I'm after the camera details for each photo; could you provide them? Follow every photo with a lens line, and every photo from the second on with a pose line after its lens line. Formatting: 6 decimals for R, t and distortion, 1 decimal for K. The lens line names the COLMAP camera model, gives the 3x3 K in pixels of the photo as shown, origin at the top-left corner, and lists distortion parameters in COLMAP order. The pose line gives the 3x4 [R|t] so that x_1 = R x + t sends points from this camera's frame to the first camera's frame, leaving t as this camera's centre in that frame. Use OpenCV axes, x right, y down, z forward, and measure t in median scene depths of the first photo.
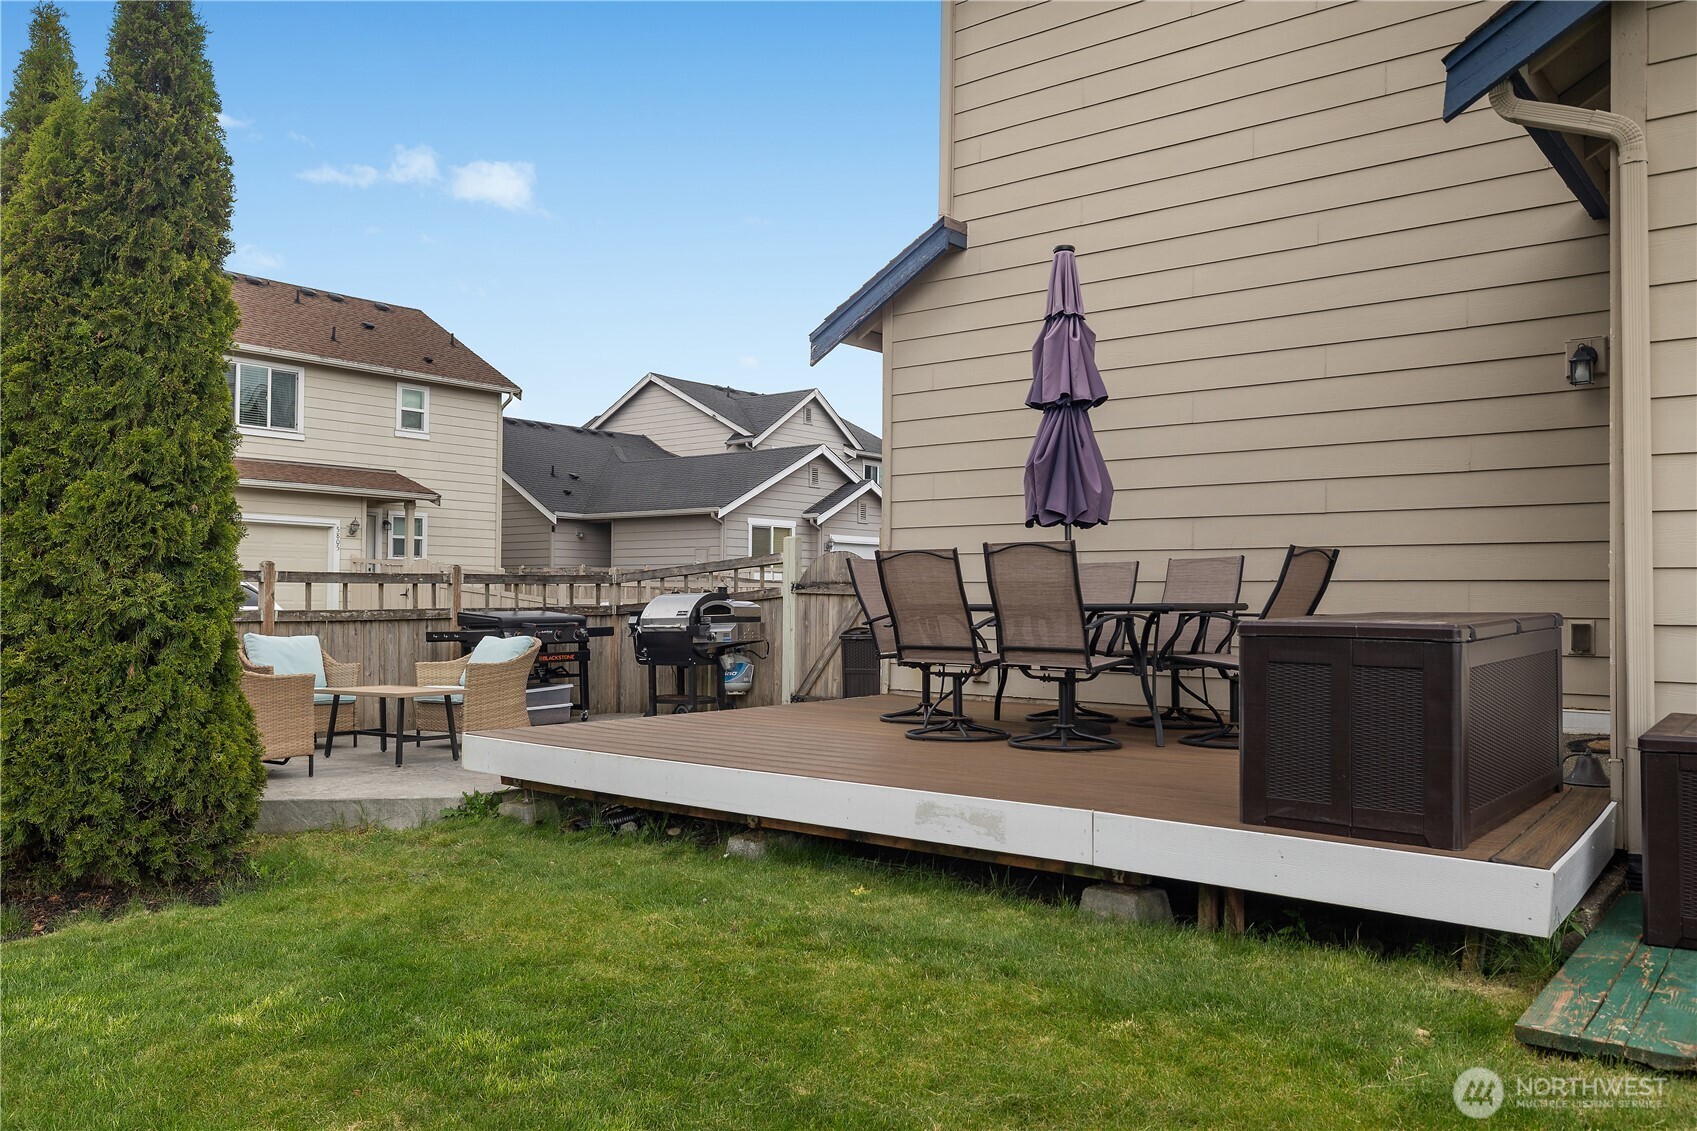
lens RADIAL K [[1286.2, 0, 843.8], [0, 1286.2, 566.0], [0, 0, 1]] dist [0.005021, 0.001416]
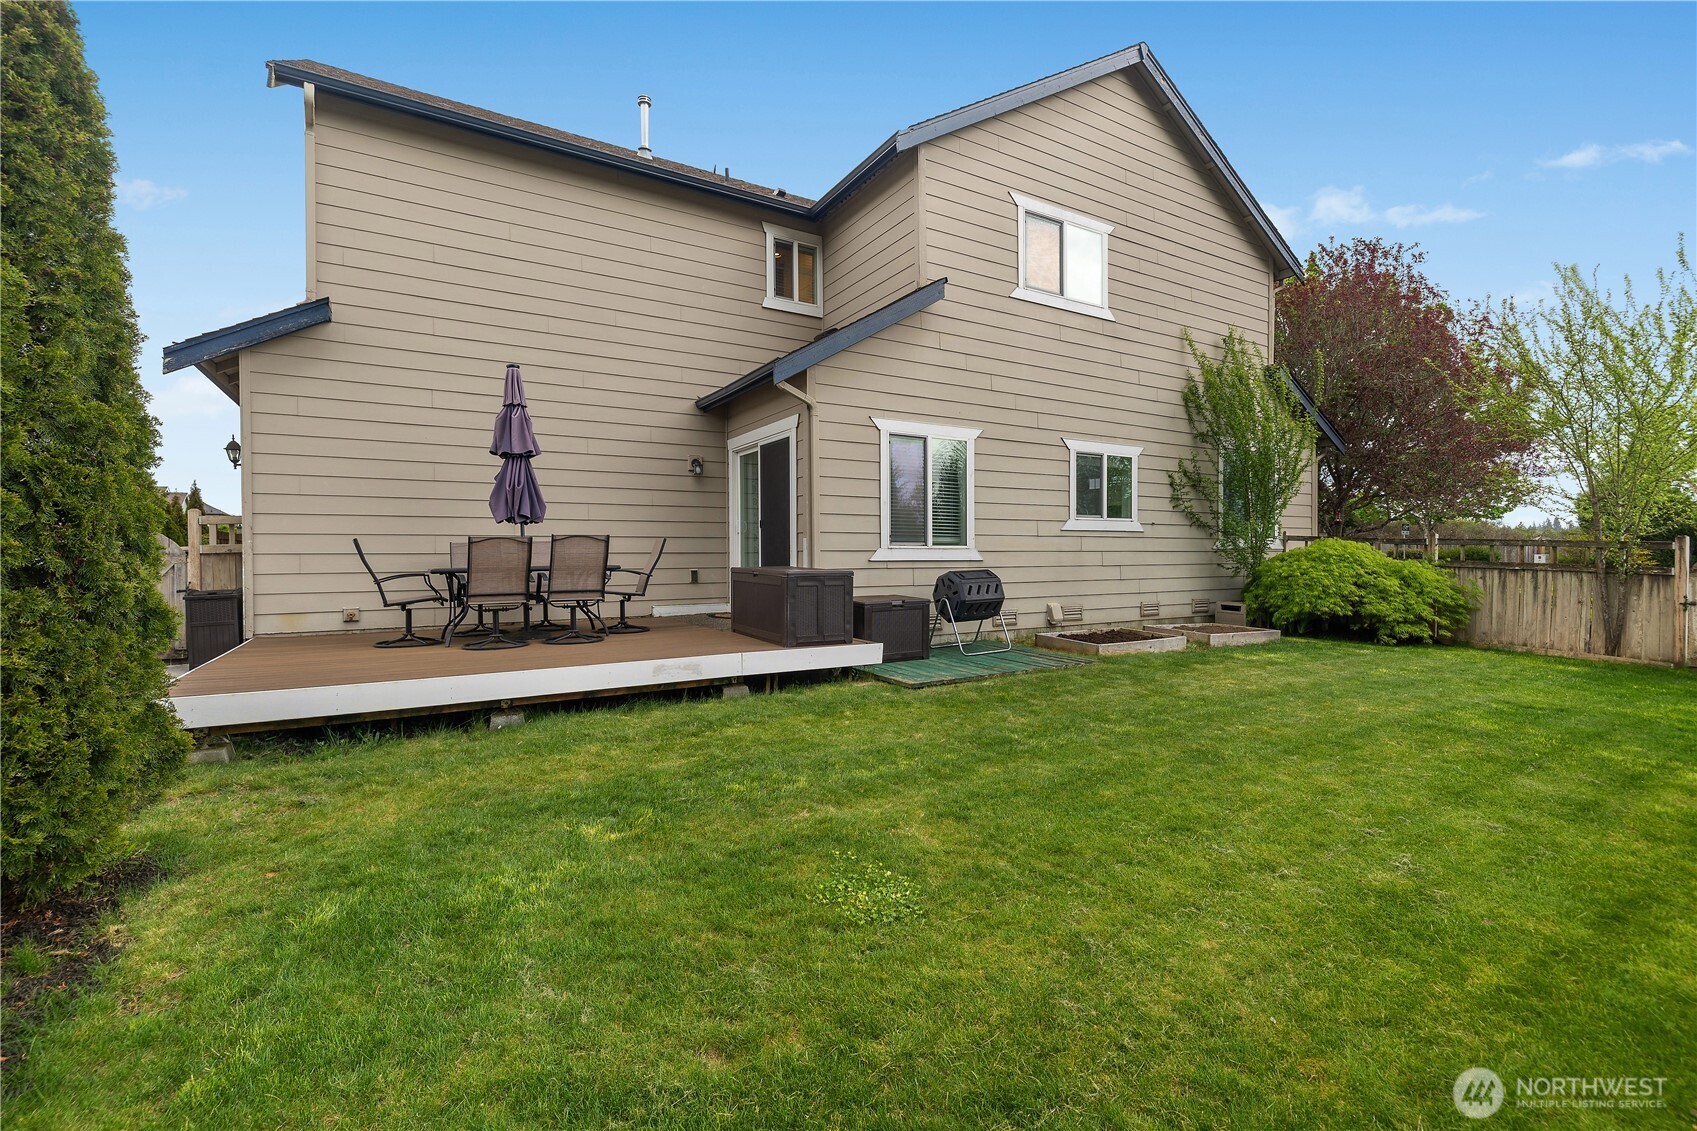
lens RADIAL K [[753.2, 0, 843.9], [0, 753.2, 565.1], [0, 0, 1]] dist [-0.004174, 0.000120]
pose [[0.331243, -0.023270, 0.943259, -0.681784], [-0.016462, 0.999401, 0.030436, -0.012265], [-0.943402, -0.025609, 0.330661, 0.229504]]
